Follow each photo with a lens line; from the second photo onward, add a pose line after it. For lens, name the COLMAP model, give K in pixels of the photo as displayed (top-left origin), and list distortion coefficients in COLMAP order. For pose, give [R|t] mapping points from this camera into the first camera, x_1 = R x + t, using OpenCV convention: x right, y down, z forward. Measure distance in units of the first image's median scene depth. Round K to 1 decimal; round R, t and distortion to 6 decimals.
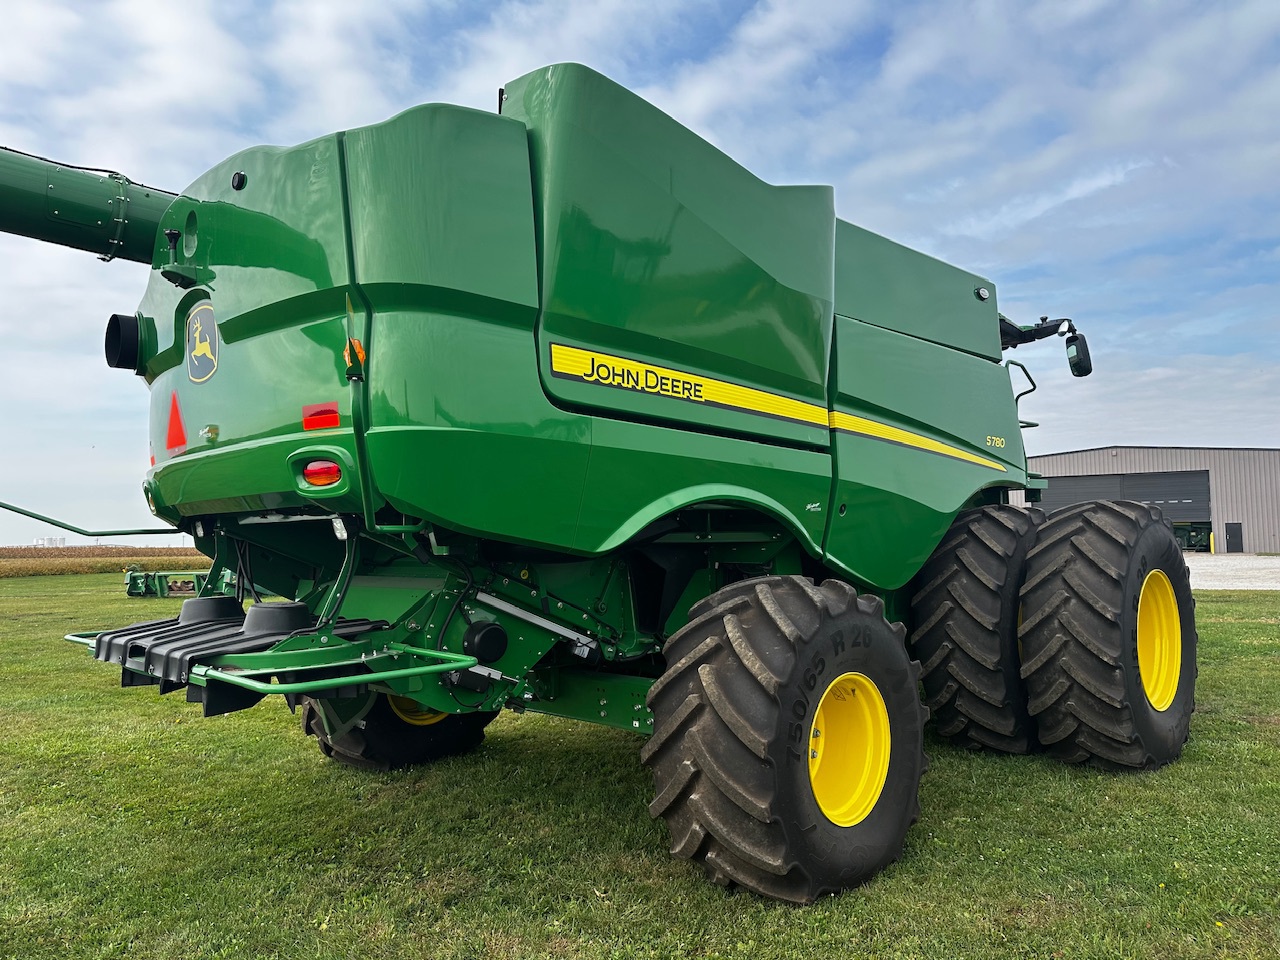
lens RADIAL K [[886.3, 0, 646.8], [0, 886.3, 478.6], [0, 0, 1]] dist [0.082147, -0.092170]
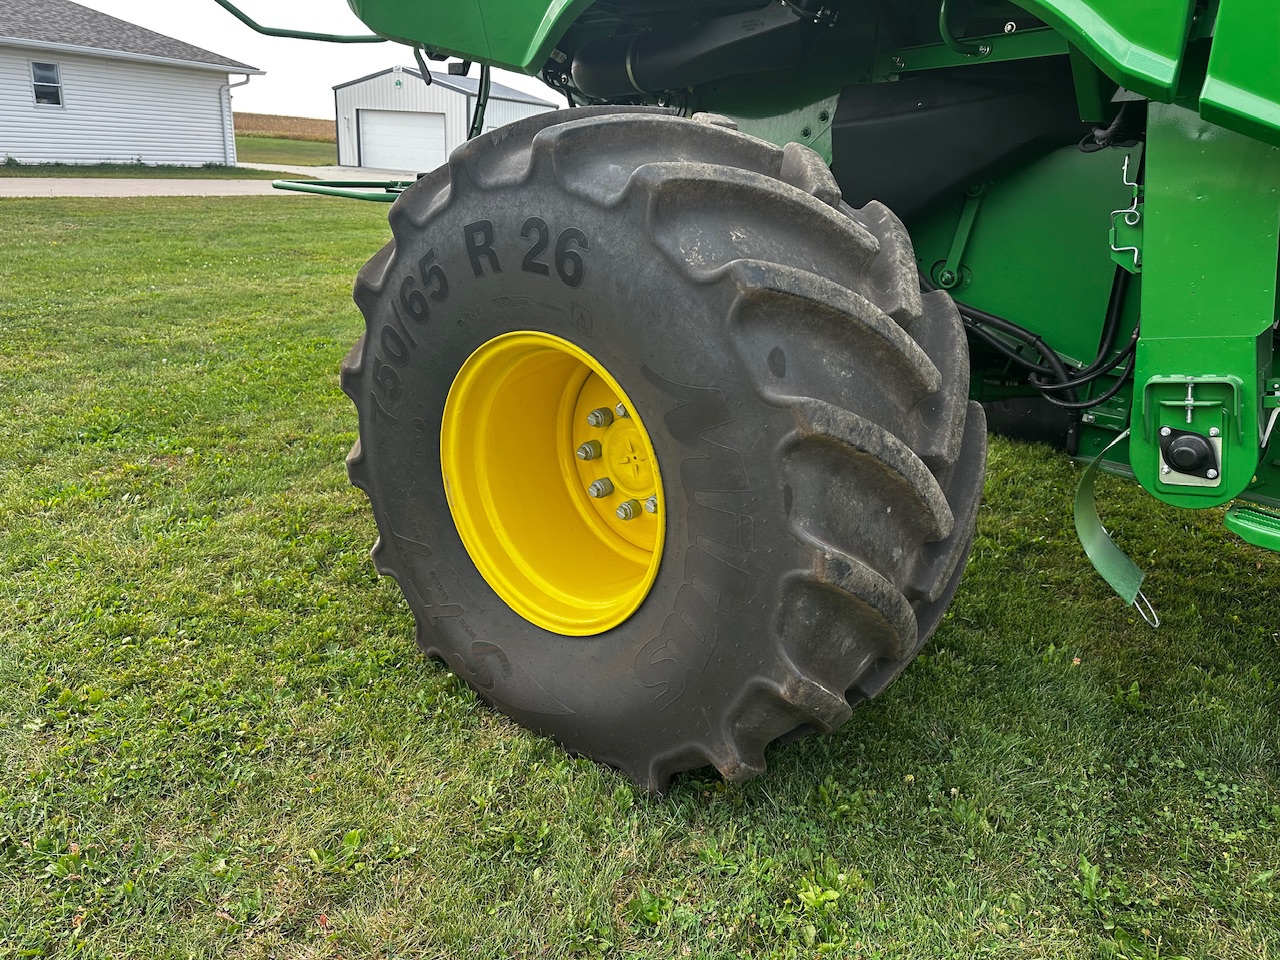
lens RADIAL K [[891.4, 0, 644.8], [0, 891.4, 483.8], [0, 0, 1]] dist [0.056716, -0.069717]
pose [[0.076132, 0.359544, -0.930017, 0.601118], [0.005540, 0.932557, 0.360979, 0.115811], [0.997082, -0.032634, 0.069006, 0.917769]]
